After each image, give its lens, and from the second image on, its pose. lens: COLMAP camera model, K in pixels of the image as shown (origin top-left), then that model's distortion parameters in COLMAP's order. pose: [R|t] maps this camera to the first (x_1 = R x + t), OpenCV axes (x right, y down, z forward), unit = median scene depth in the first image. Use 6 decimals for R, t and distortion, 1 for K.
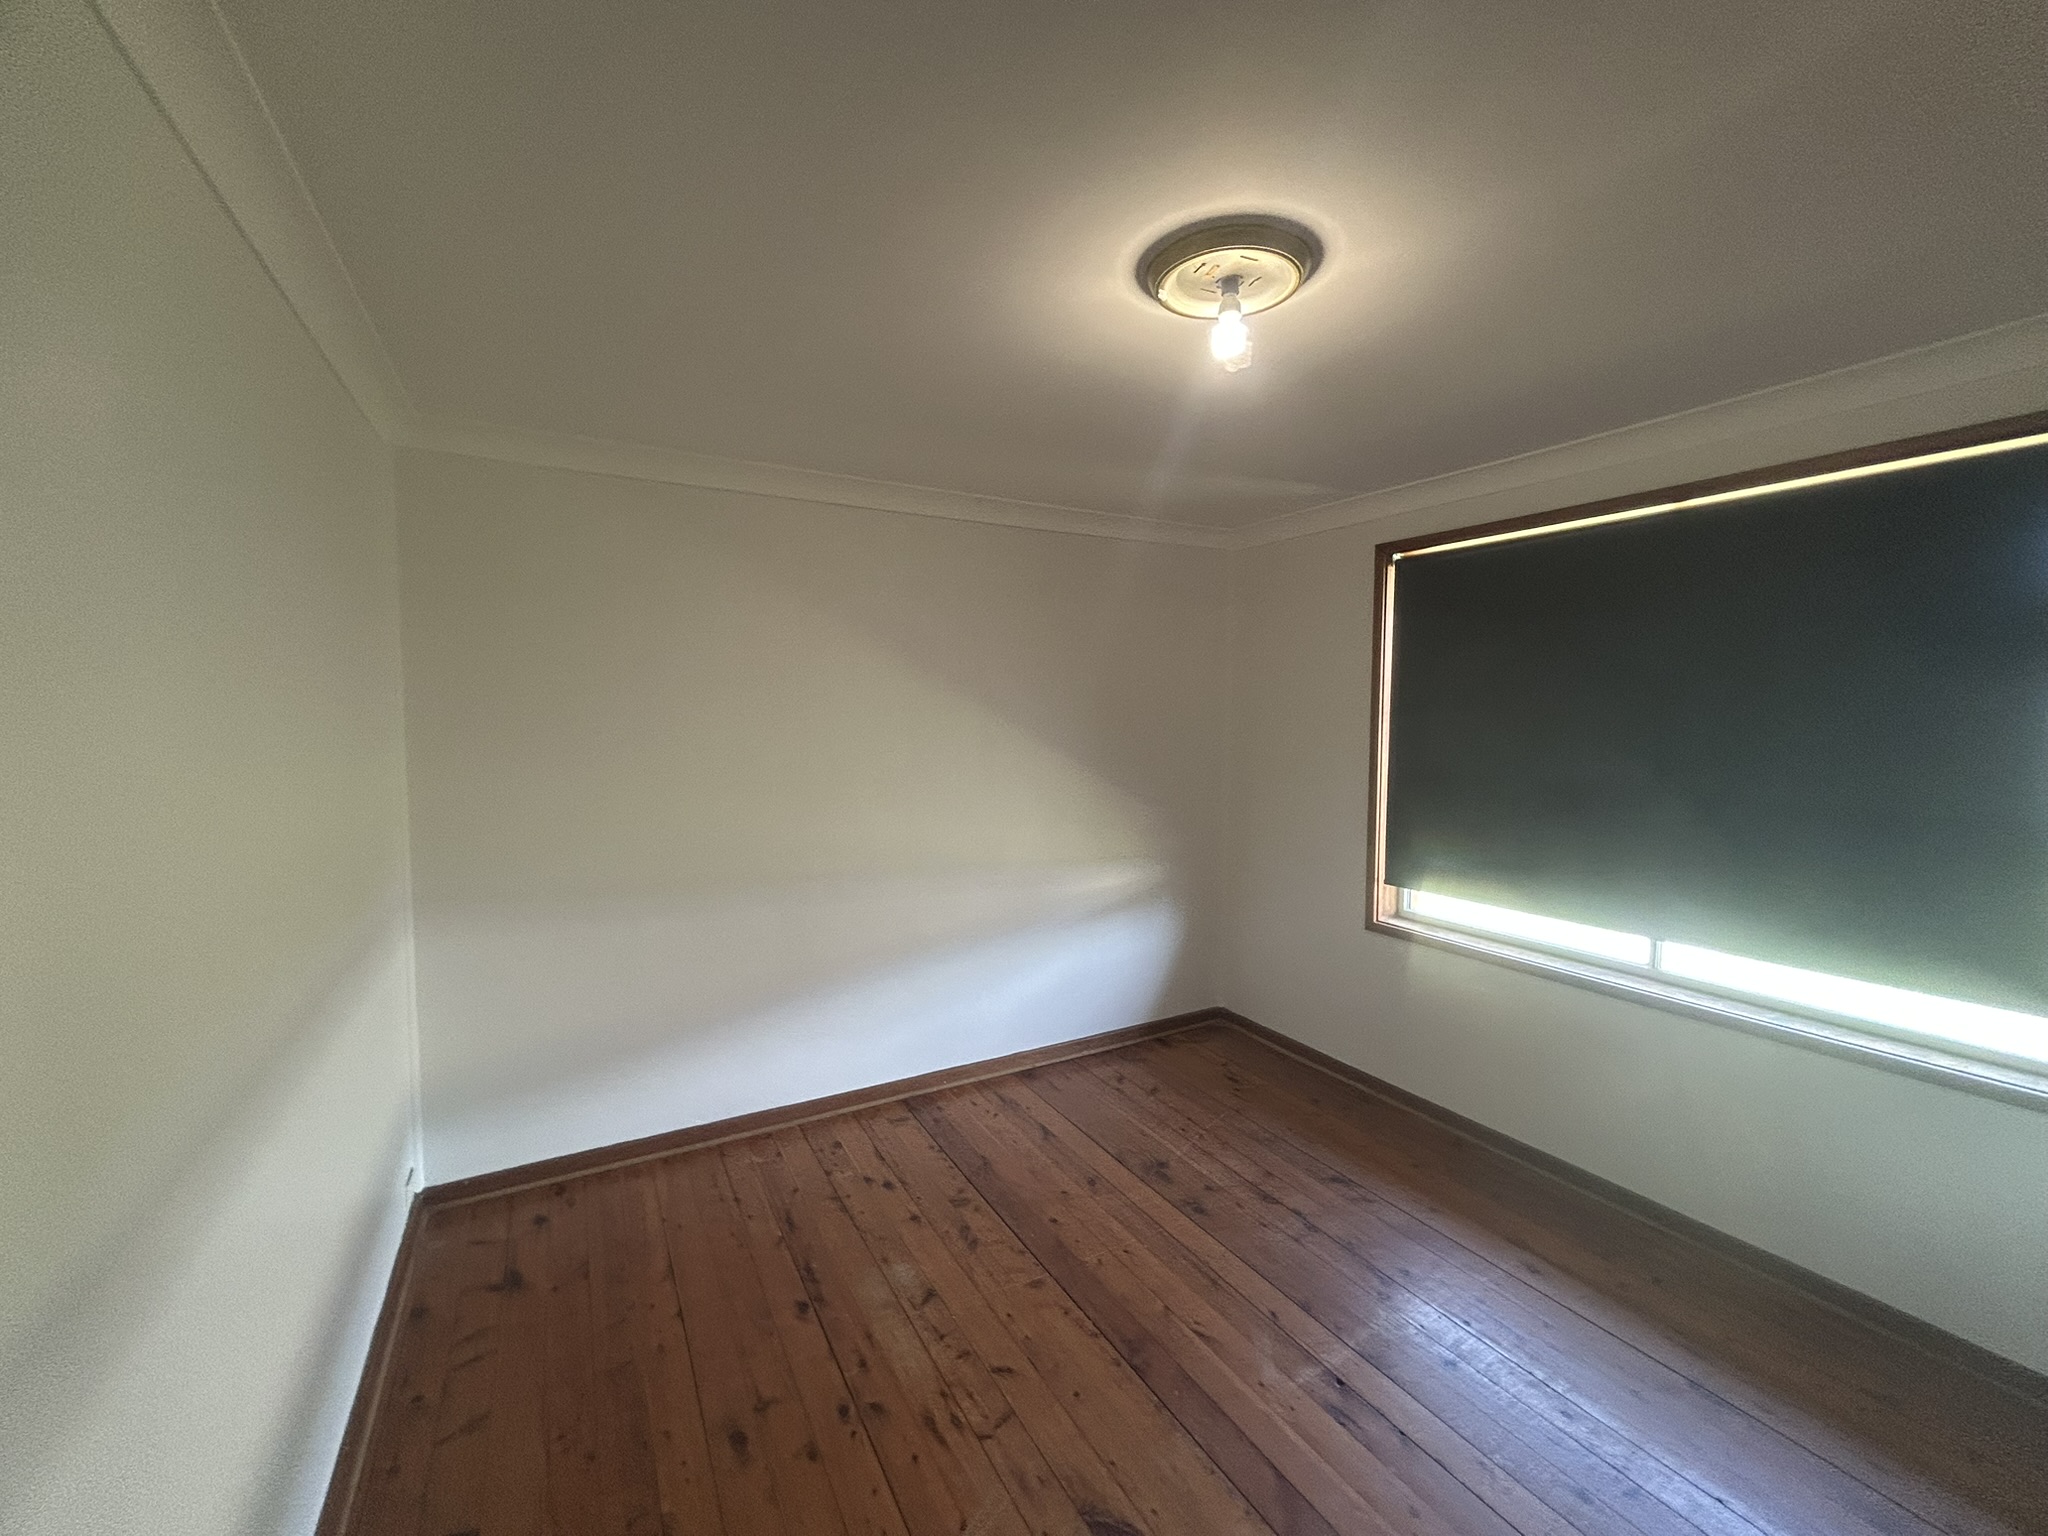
lens RADIAL K [[822.8, 0, 1027.7], [0, 822.8, 765.1], [0, 0, 1]] dist [-0.001295, 0.002586]
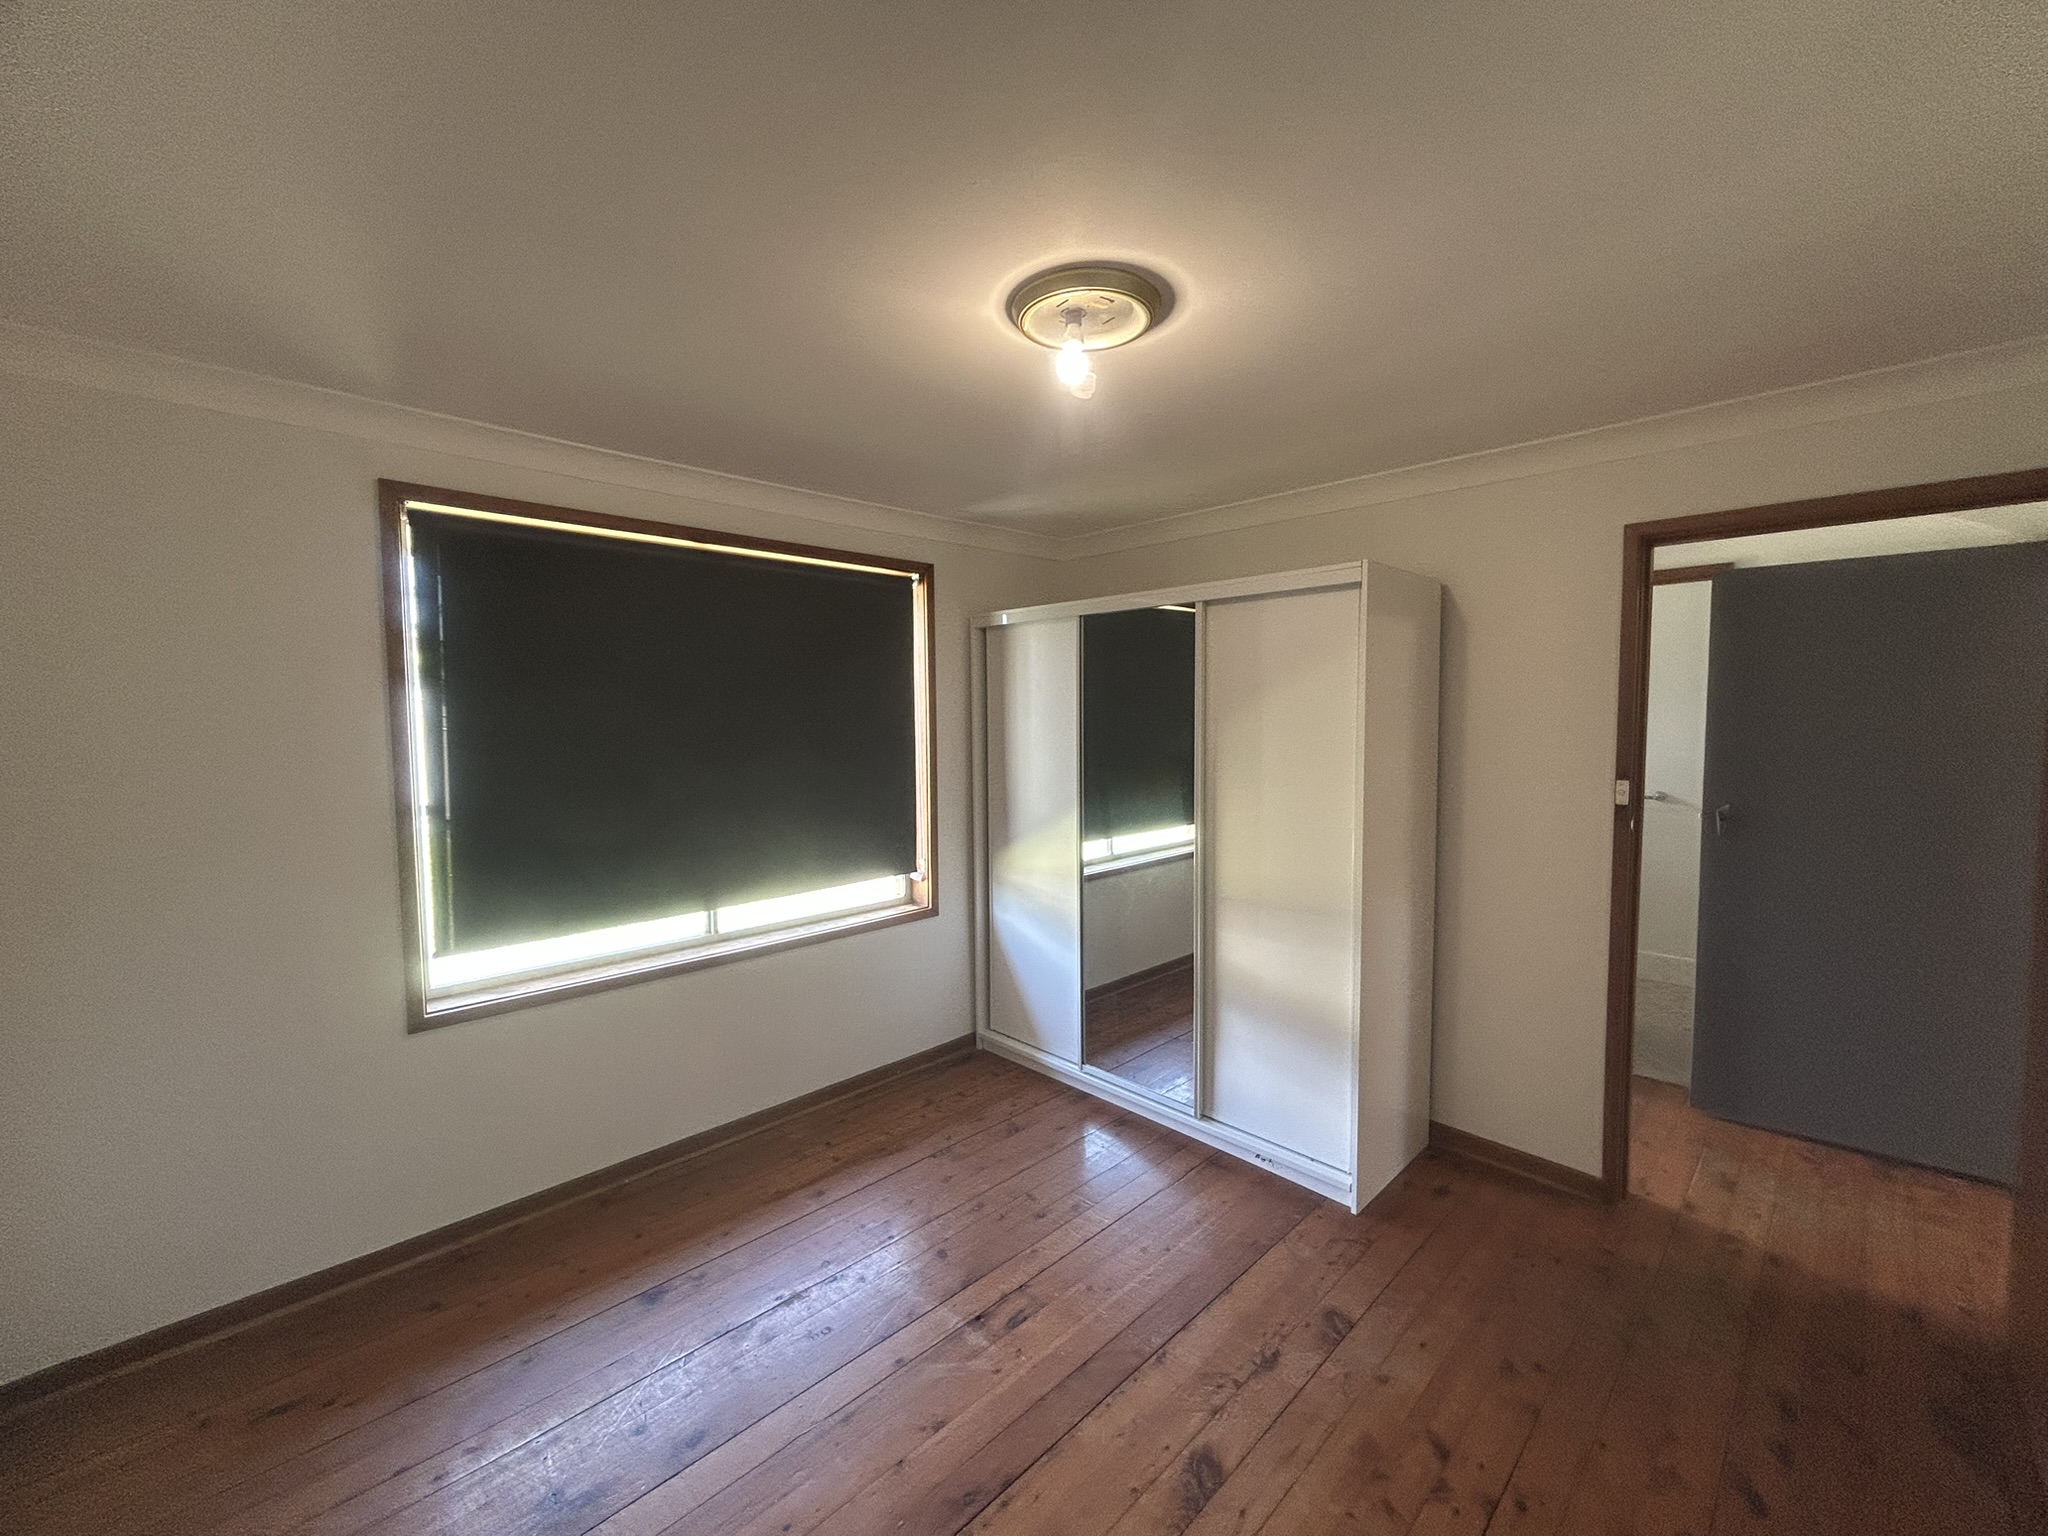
lens RADIAL K [[822.8, 0, 1027.7], [0, 822.8, 765.1], [0, 0, 1]] dist [-0.001295, 0.002586]
pose [[-0.257555, -0.055707, 0.964656, -0.486995], [0.073157, 0.994347, 0.076954, -0.053052], [-0.963490, 0.090391, -0.252024, 0.836804]]
